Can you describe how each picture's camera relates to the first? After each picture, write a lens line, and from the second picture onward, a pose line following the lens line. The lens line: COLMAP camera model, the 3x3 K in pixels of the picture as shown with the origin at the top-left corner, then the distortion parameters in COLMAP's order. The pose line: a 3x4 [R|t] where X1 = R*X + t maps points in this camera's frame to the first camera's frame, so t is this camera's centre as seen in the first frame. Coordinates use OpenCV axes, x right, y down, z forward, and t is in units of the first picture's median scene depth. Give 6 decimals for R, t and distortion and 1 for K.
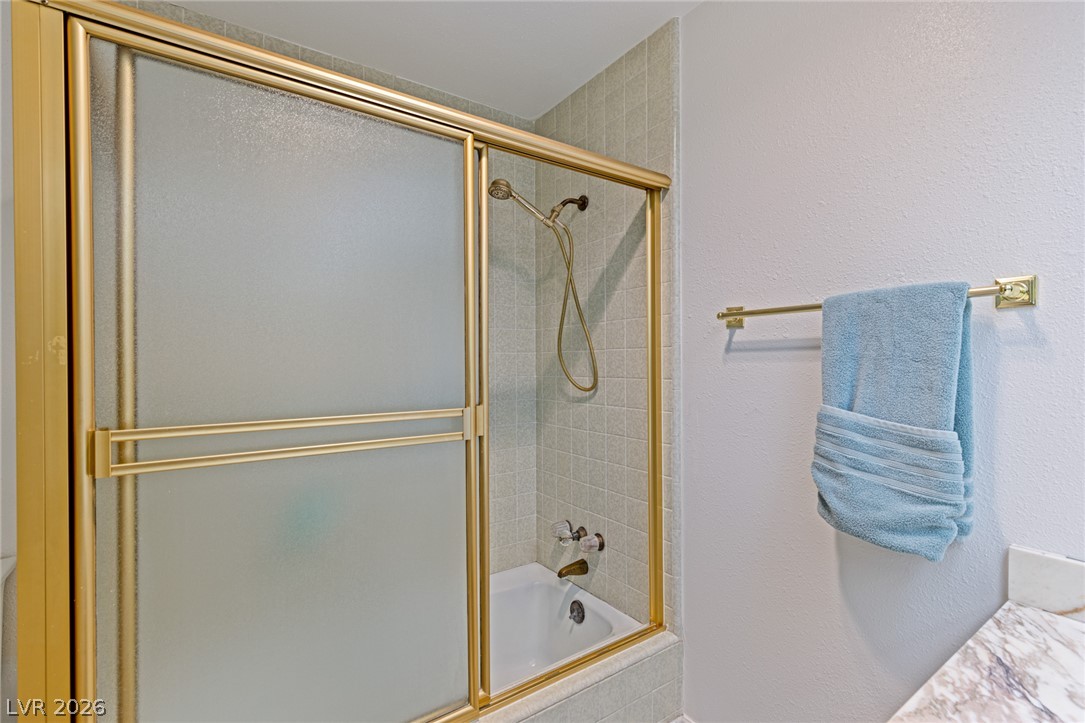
lens RADIAL K [[489.7, 0, 542.7], [0, 489.7, 362.3], [0, 0, 1]] dist [0.005064, 0.000925]
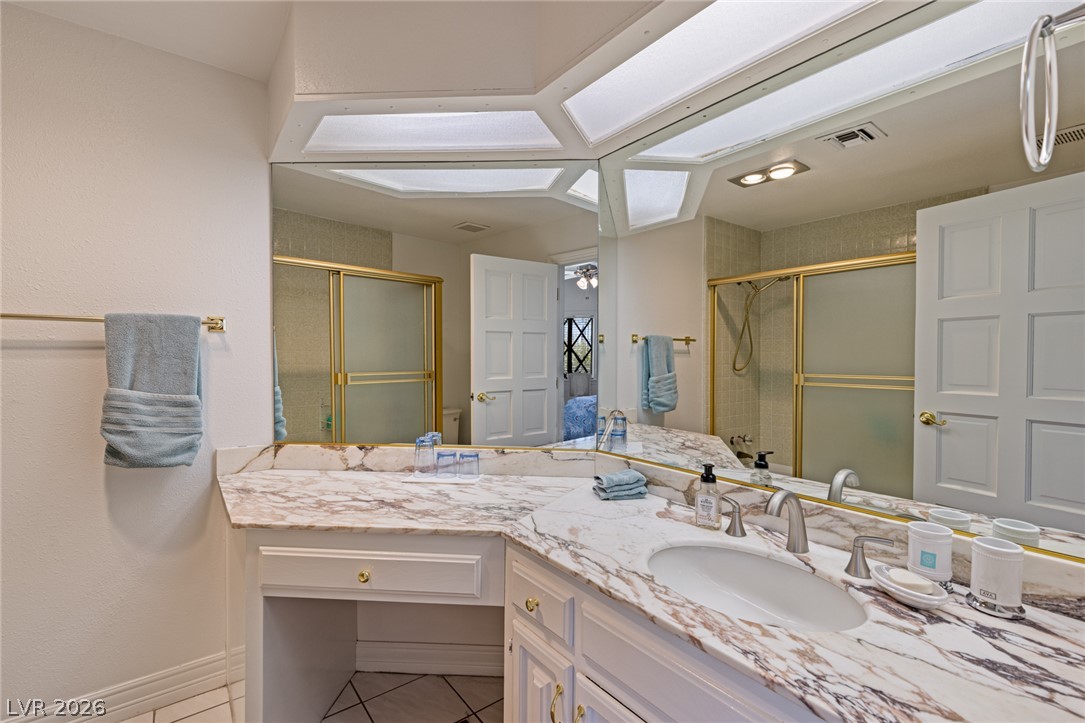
lens RADIAL K [[489.7, 0, 543.3], [0, 489.7, 363.8], [0, 0, 1]] dist [0.005064, 0.000925]
pose [[-0.037850, -0.008815, 0.999245, -0.989284], [0.002672, 0.999957, 0.008922, 0.005349], [-0.999280, 0.003008, -0.037825, -0.236165]]
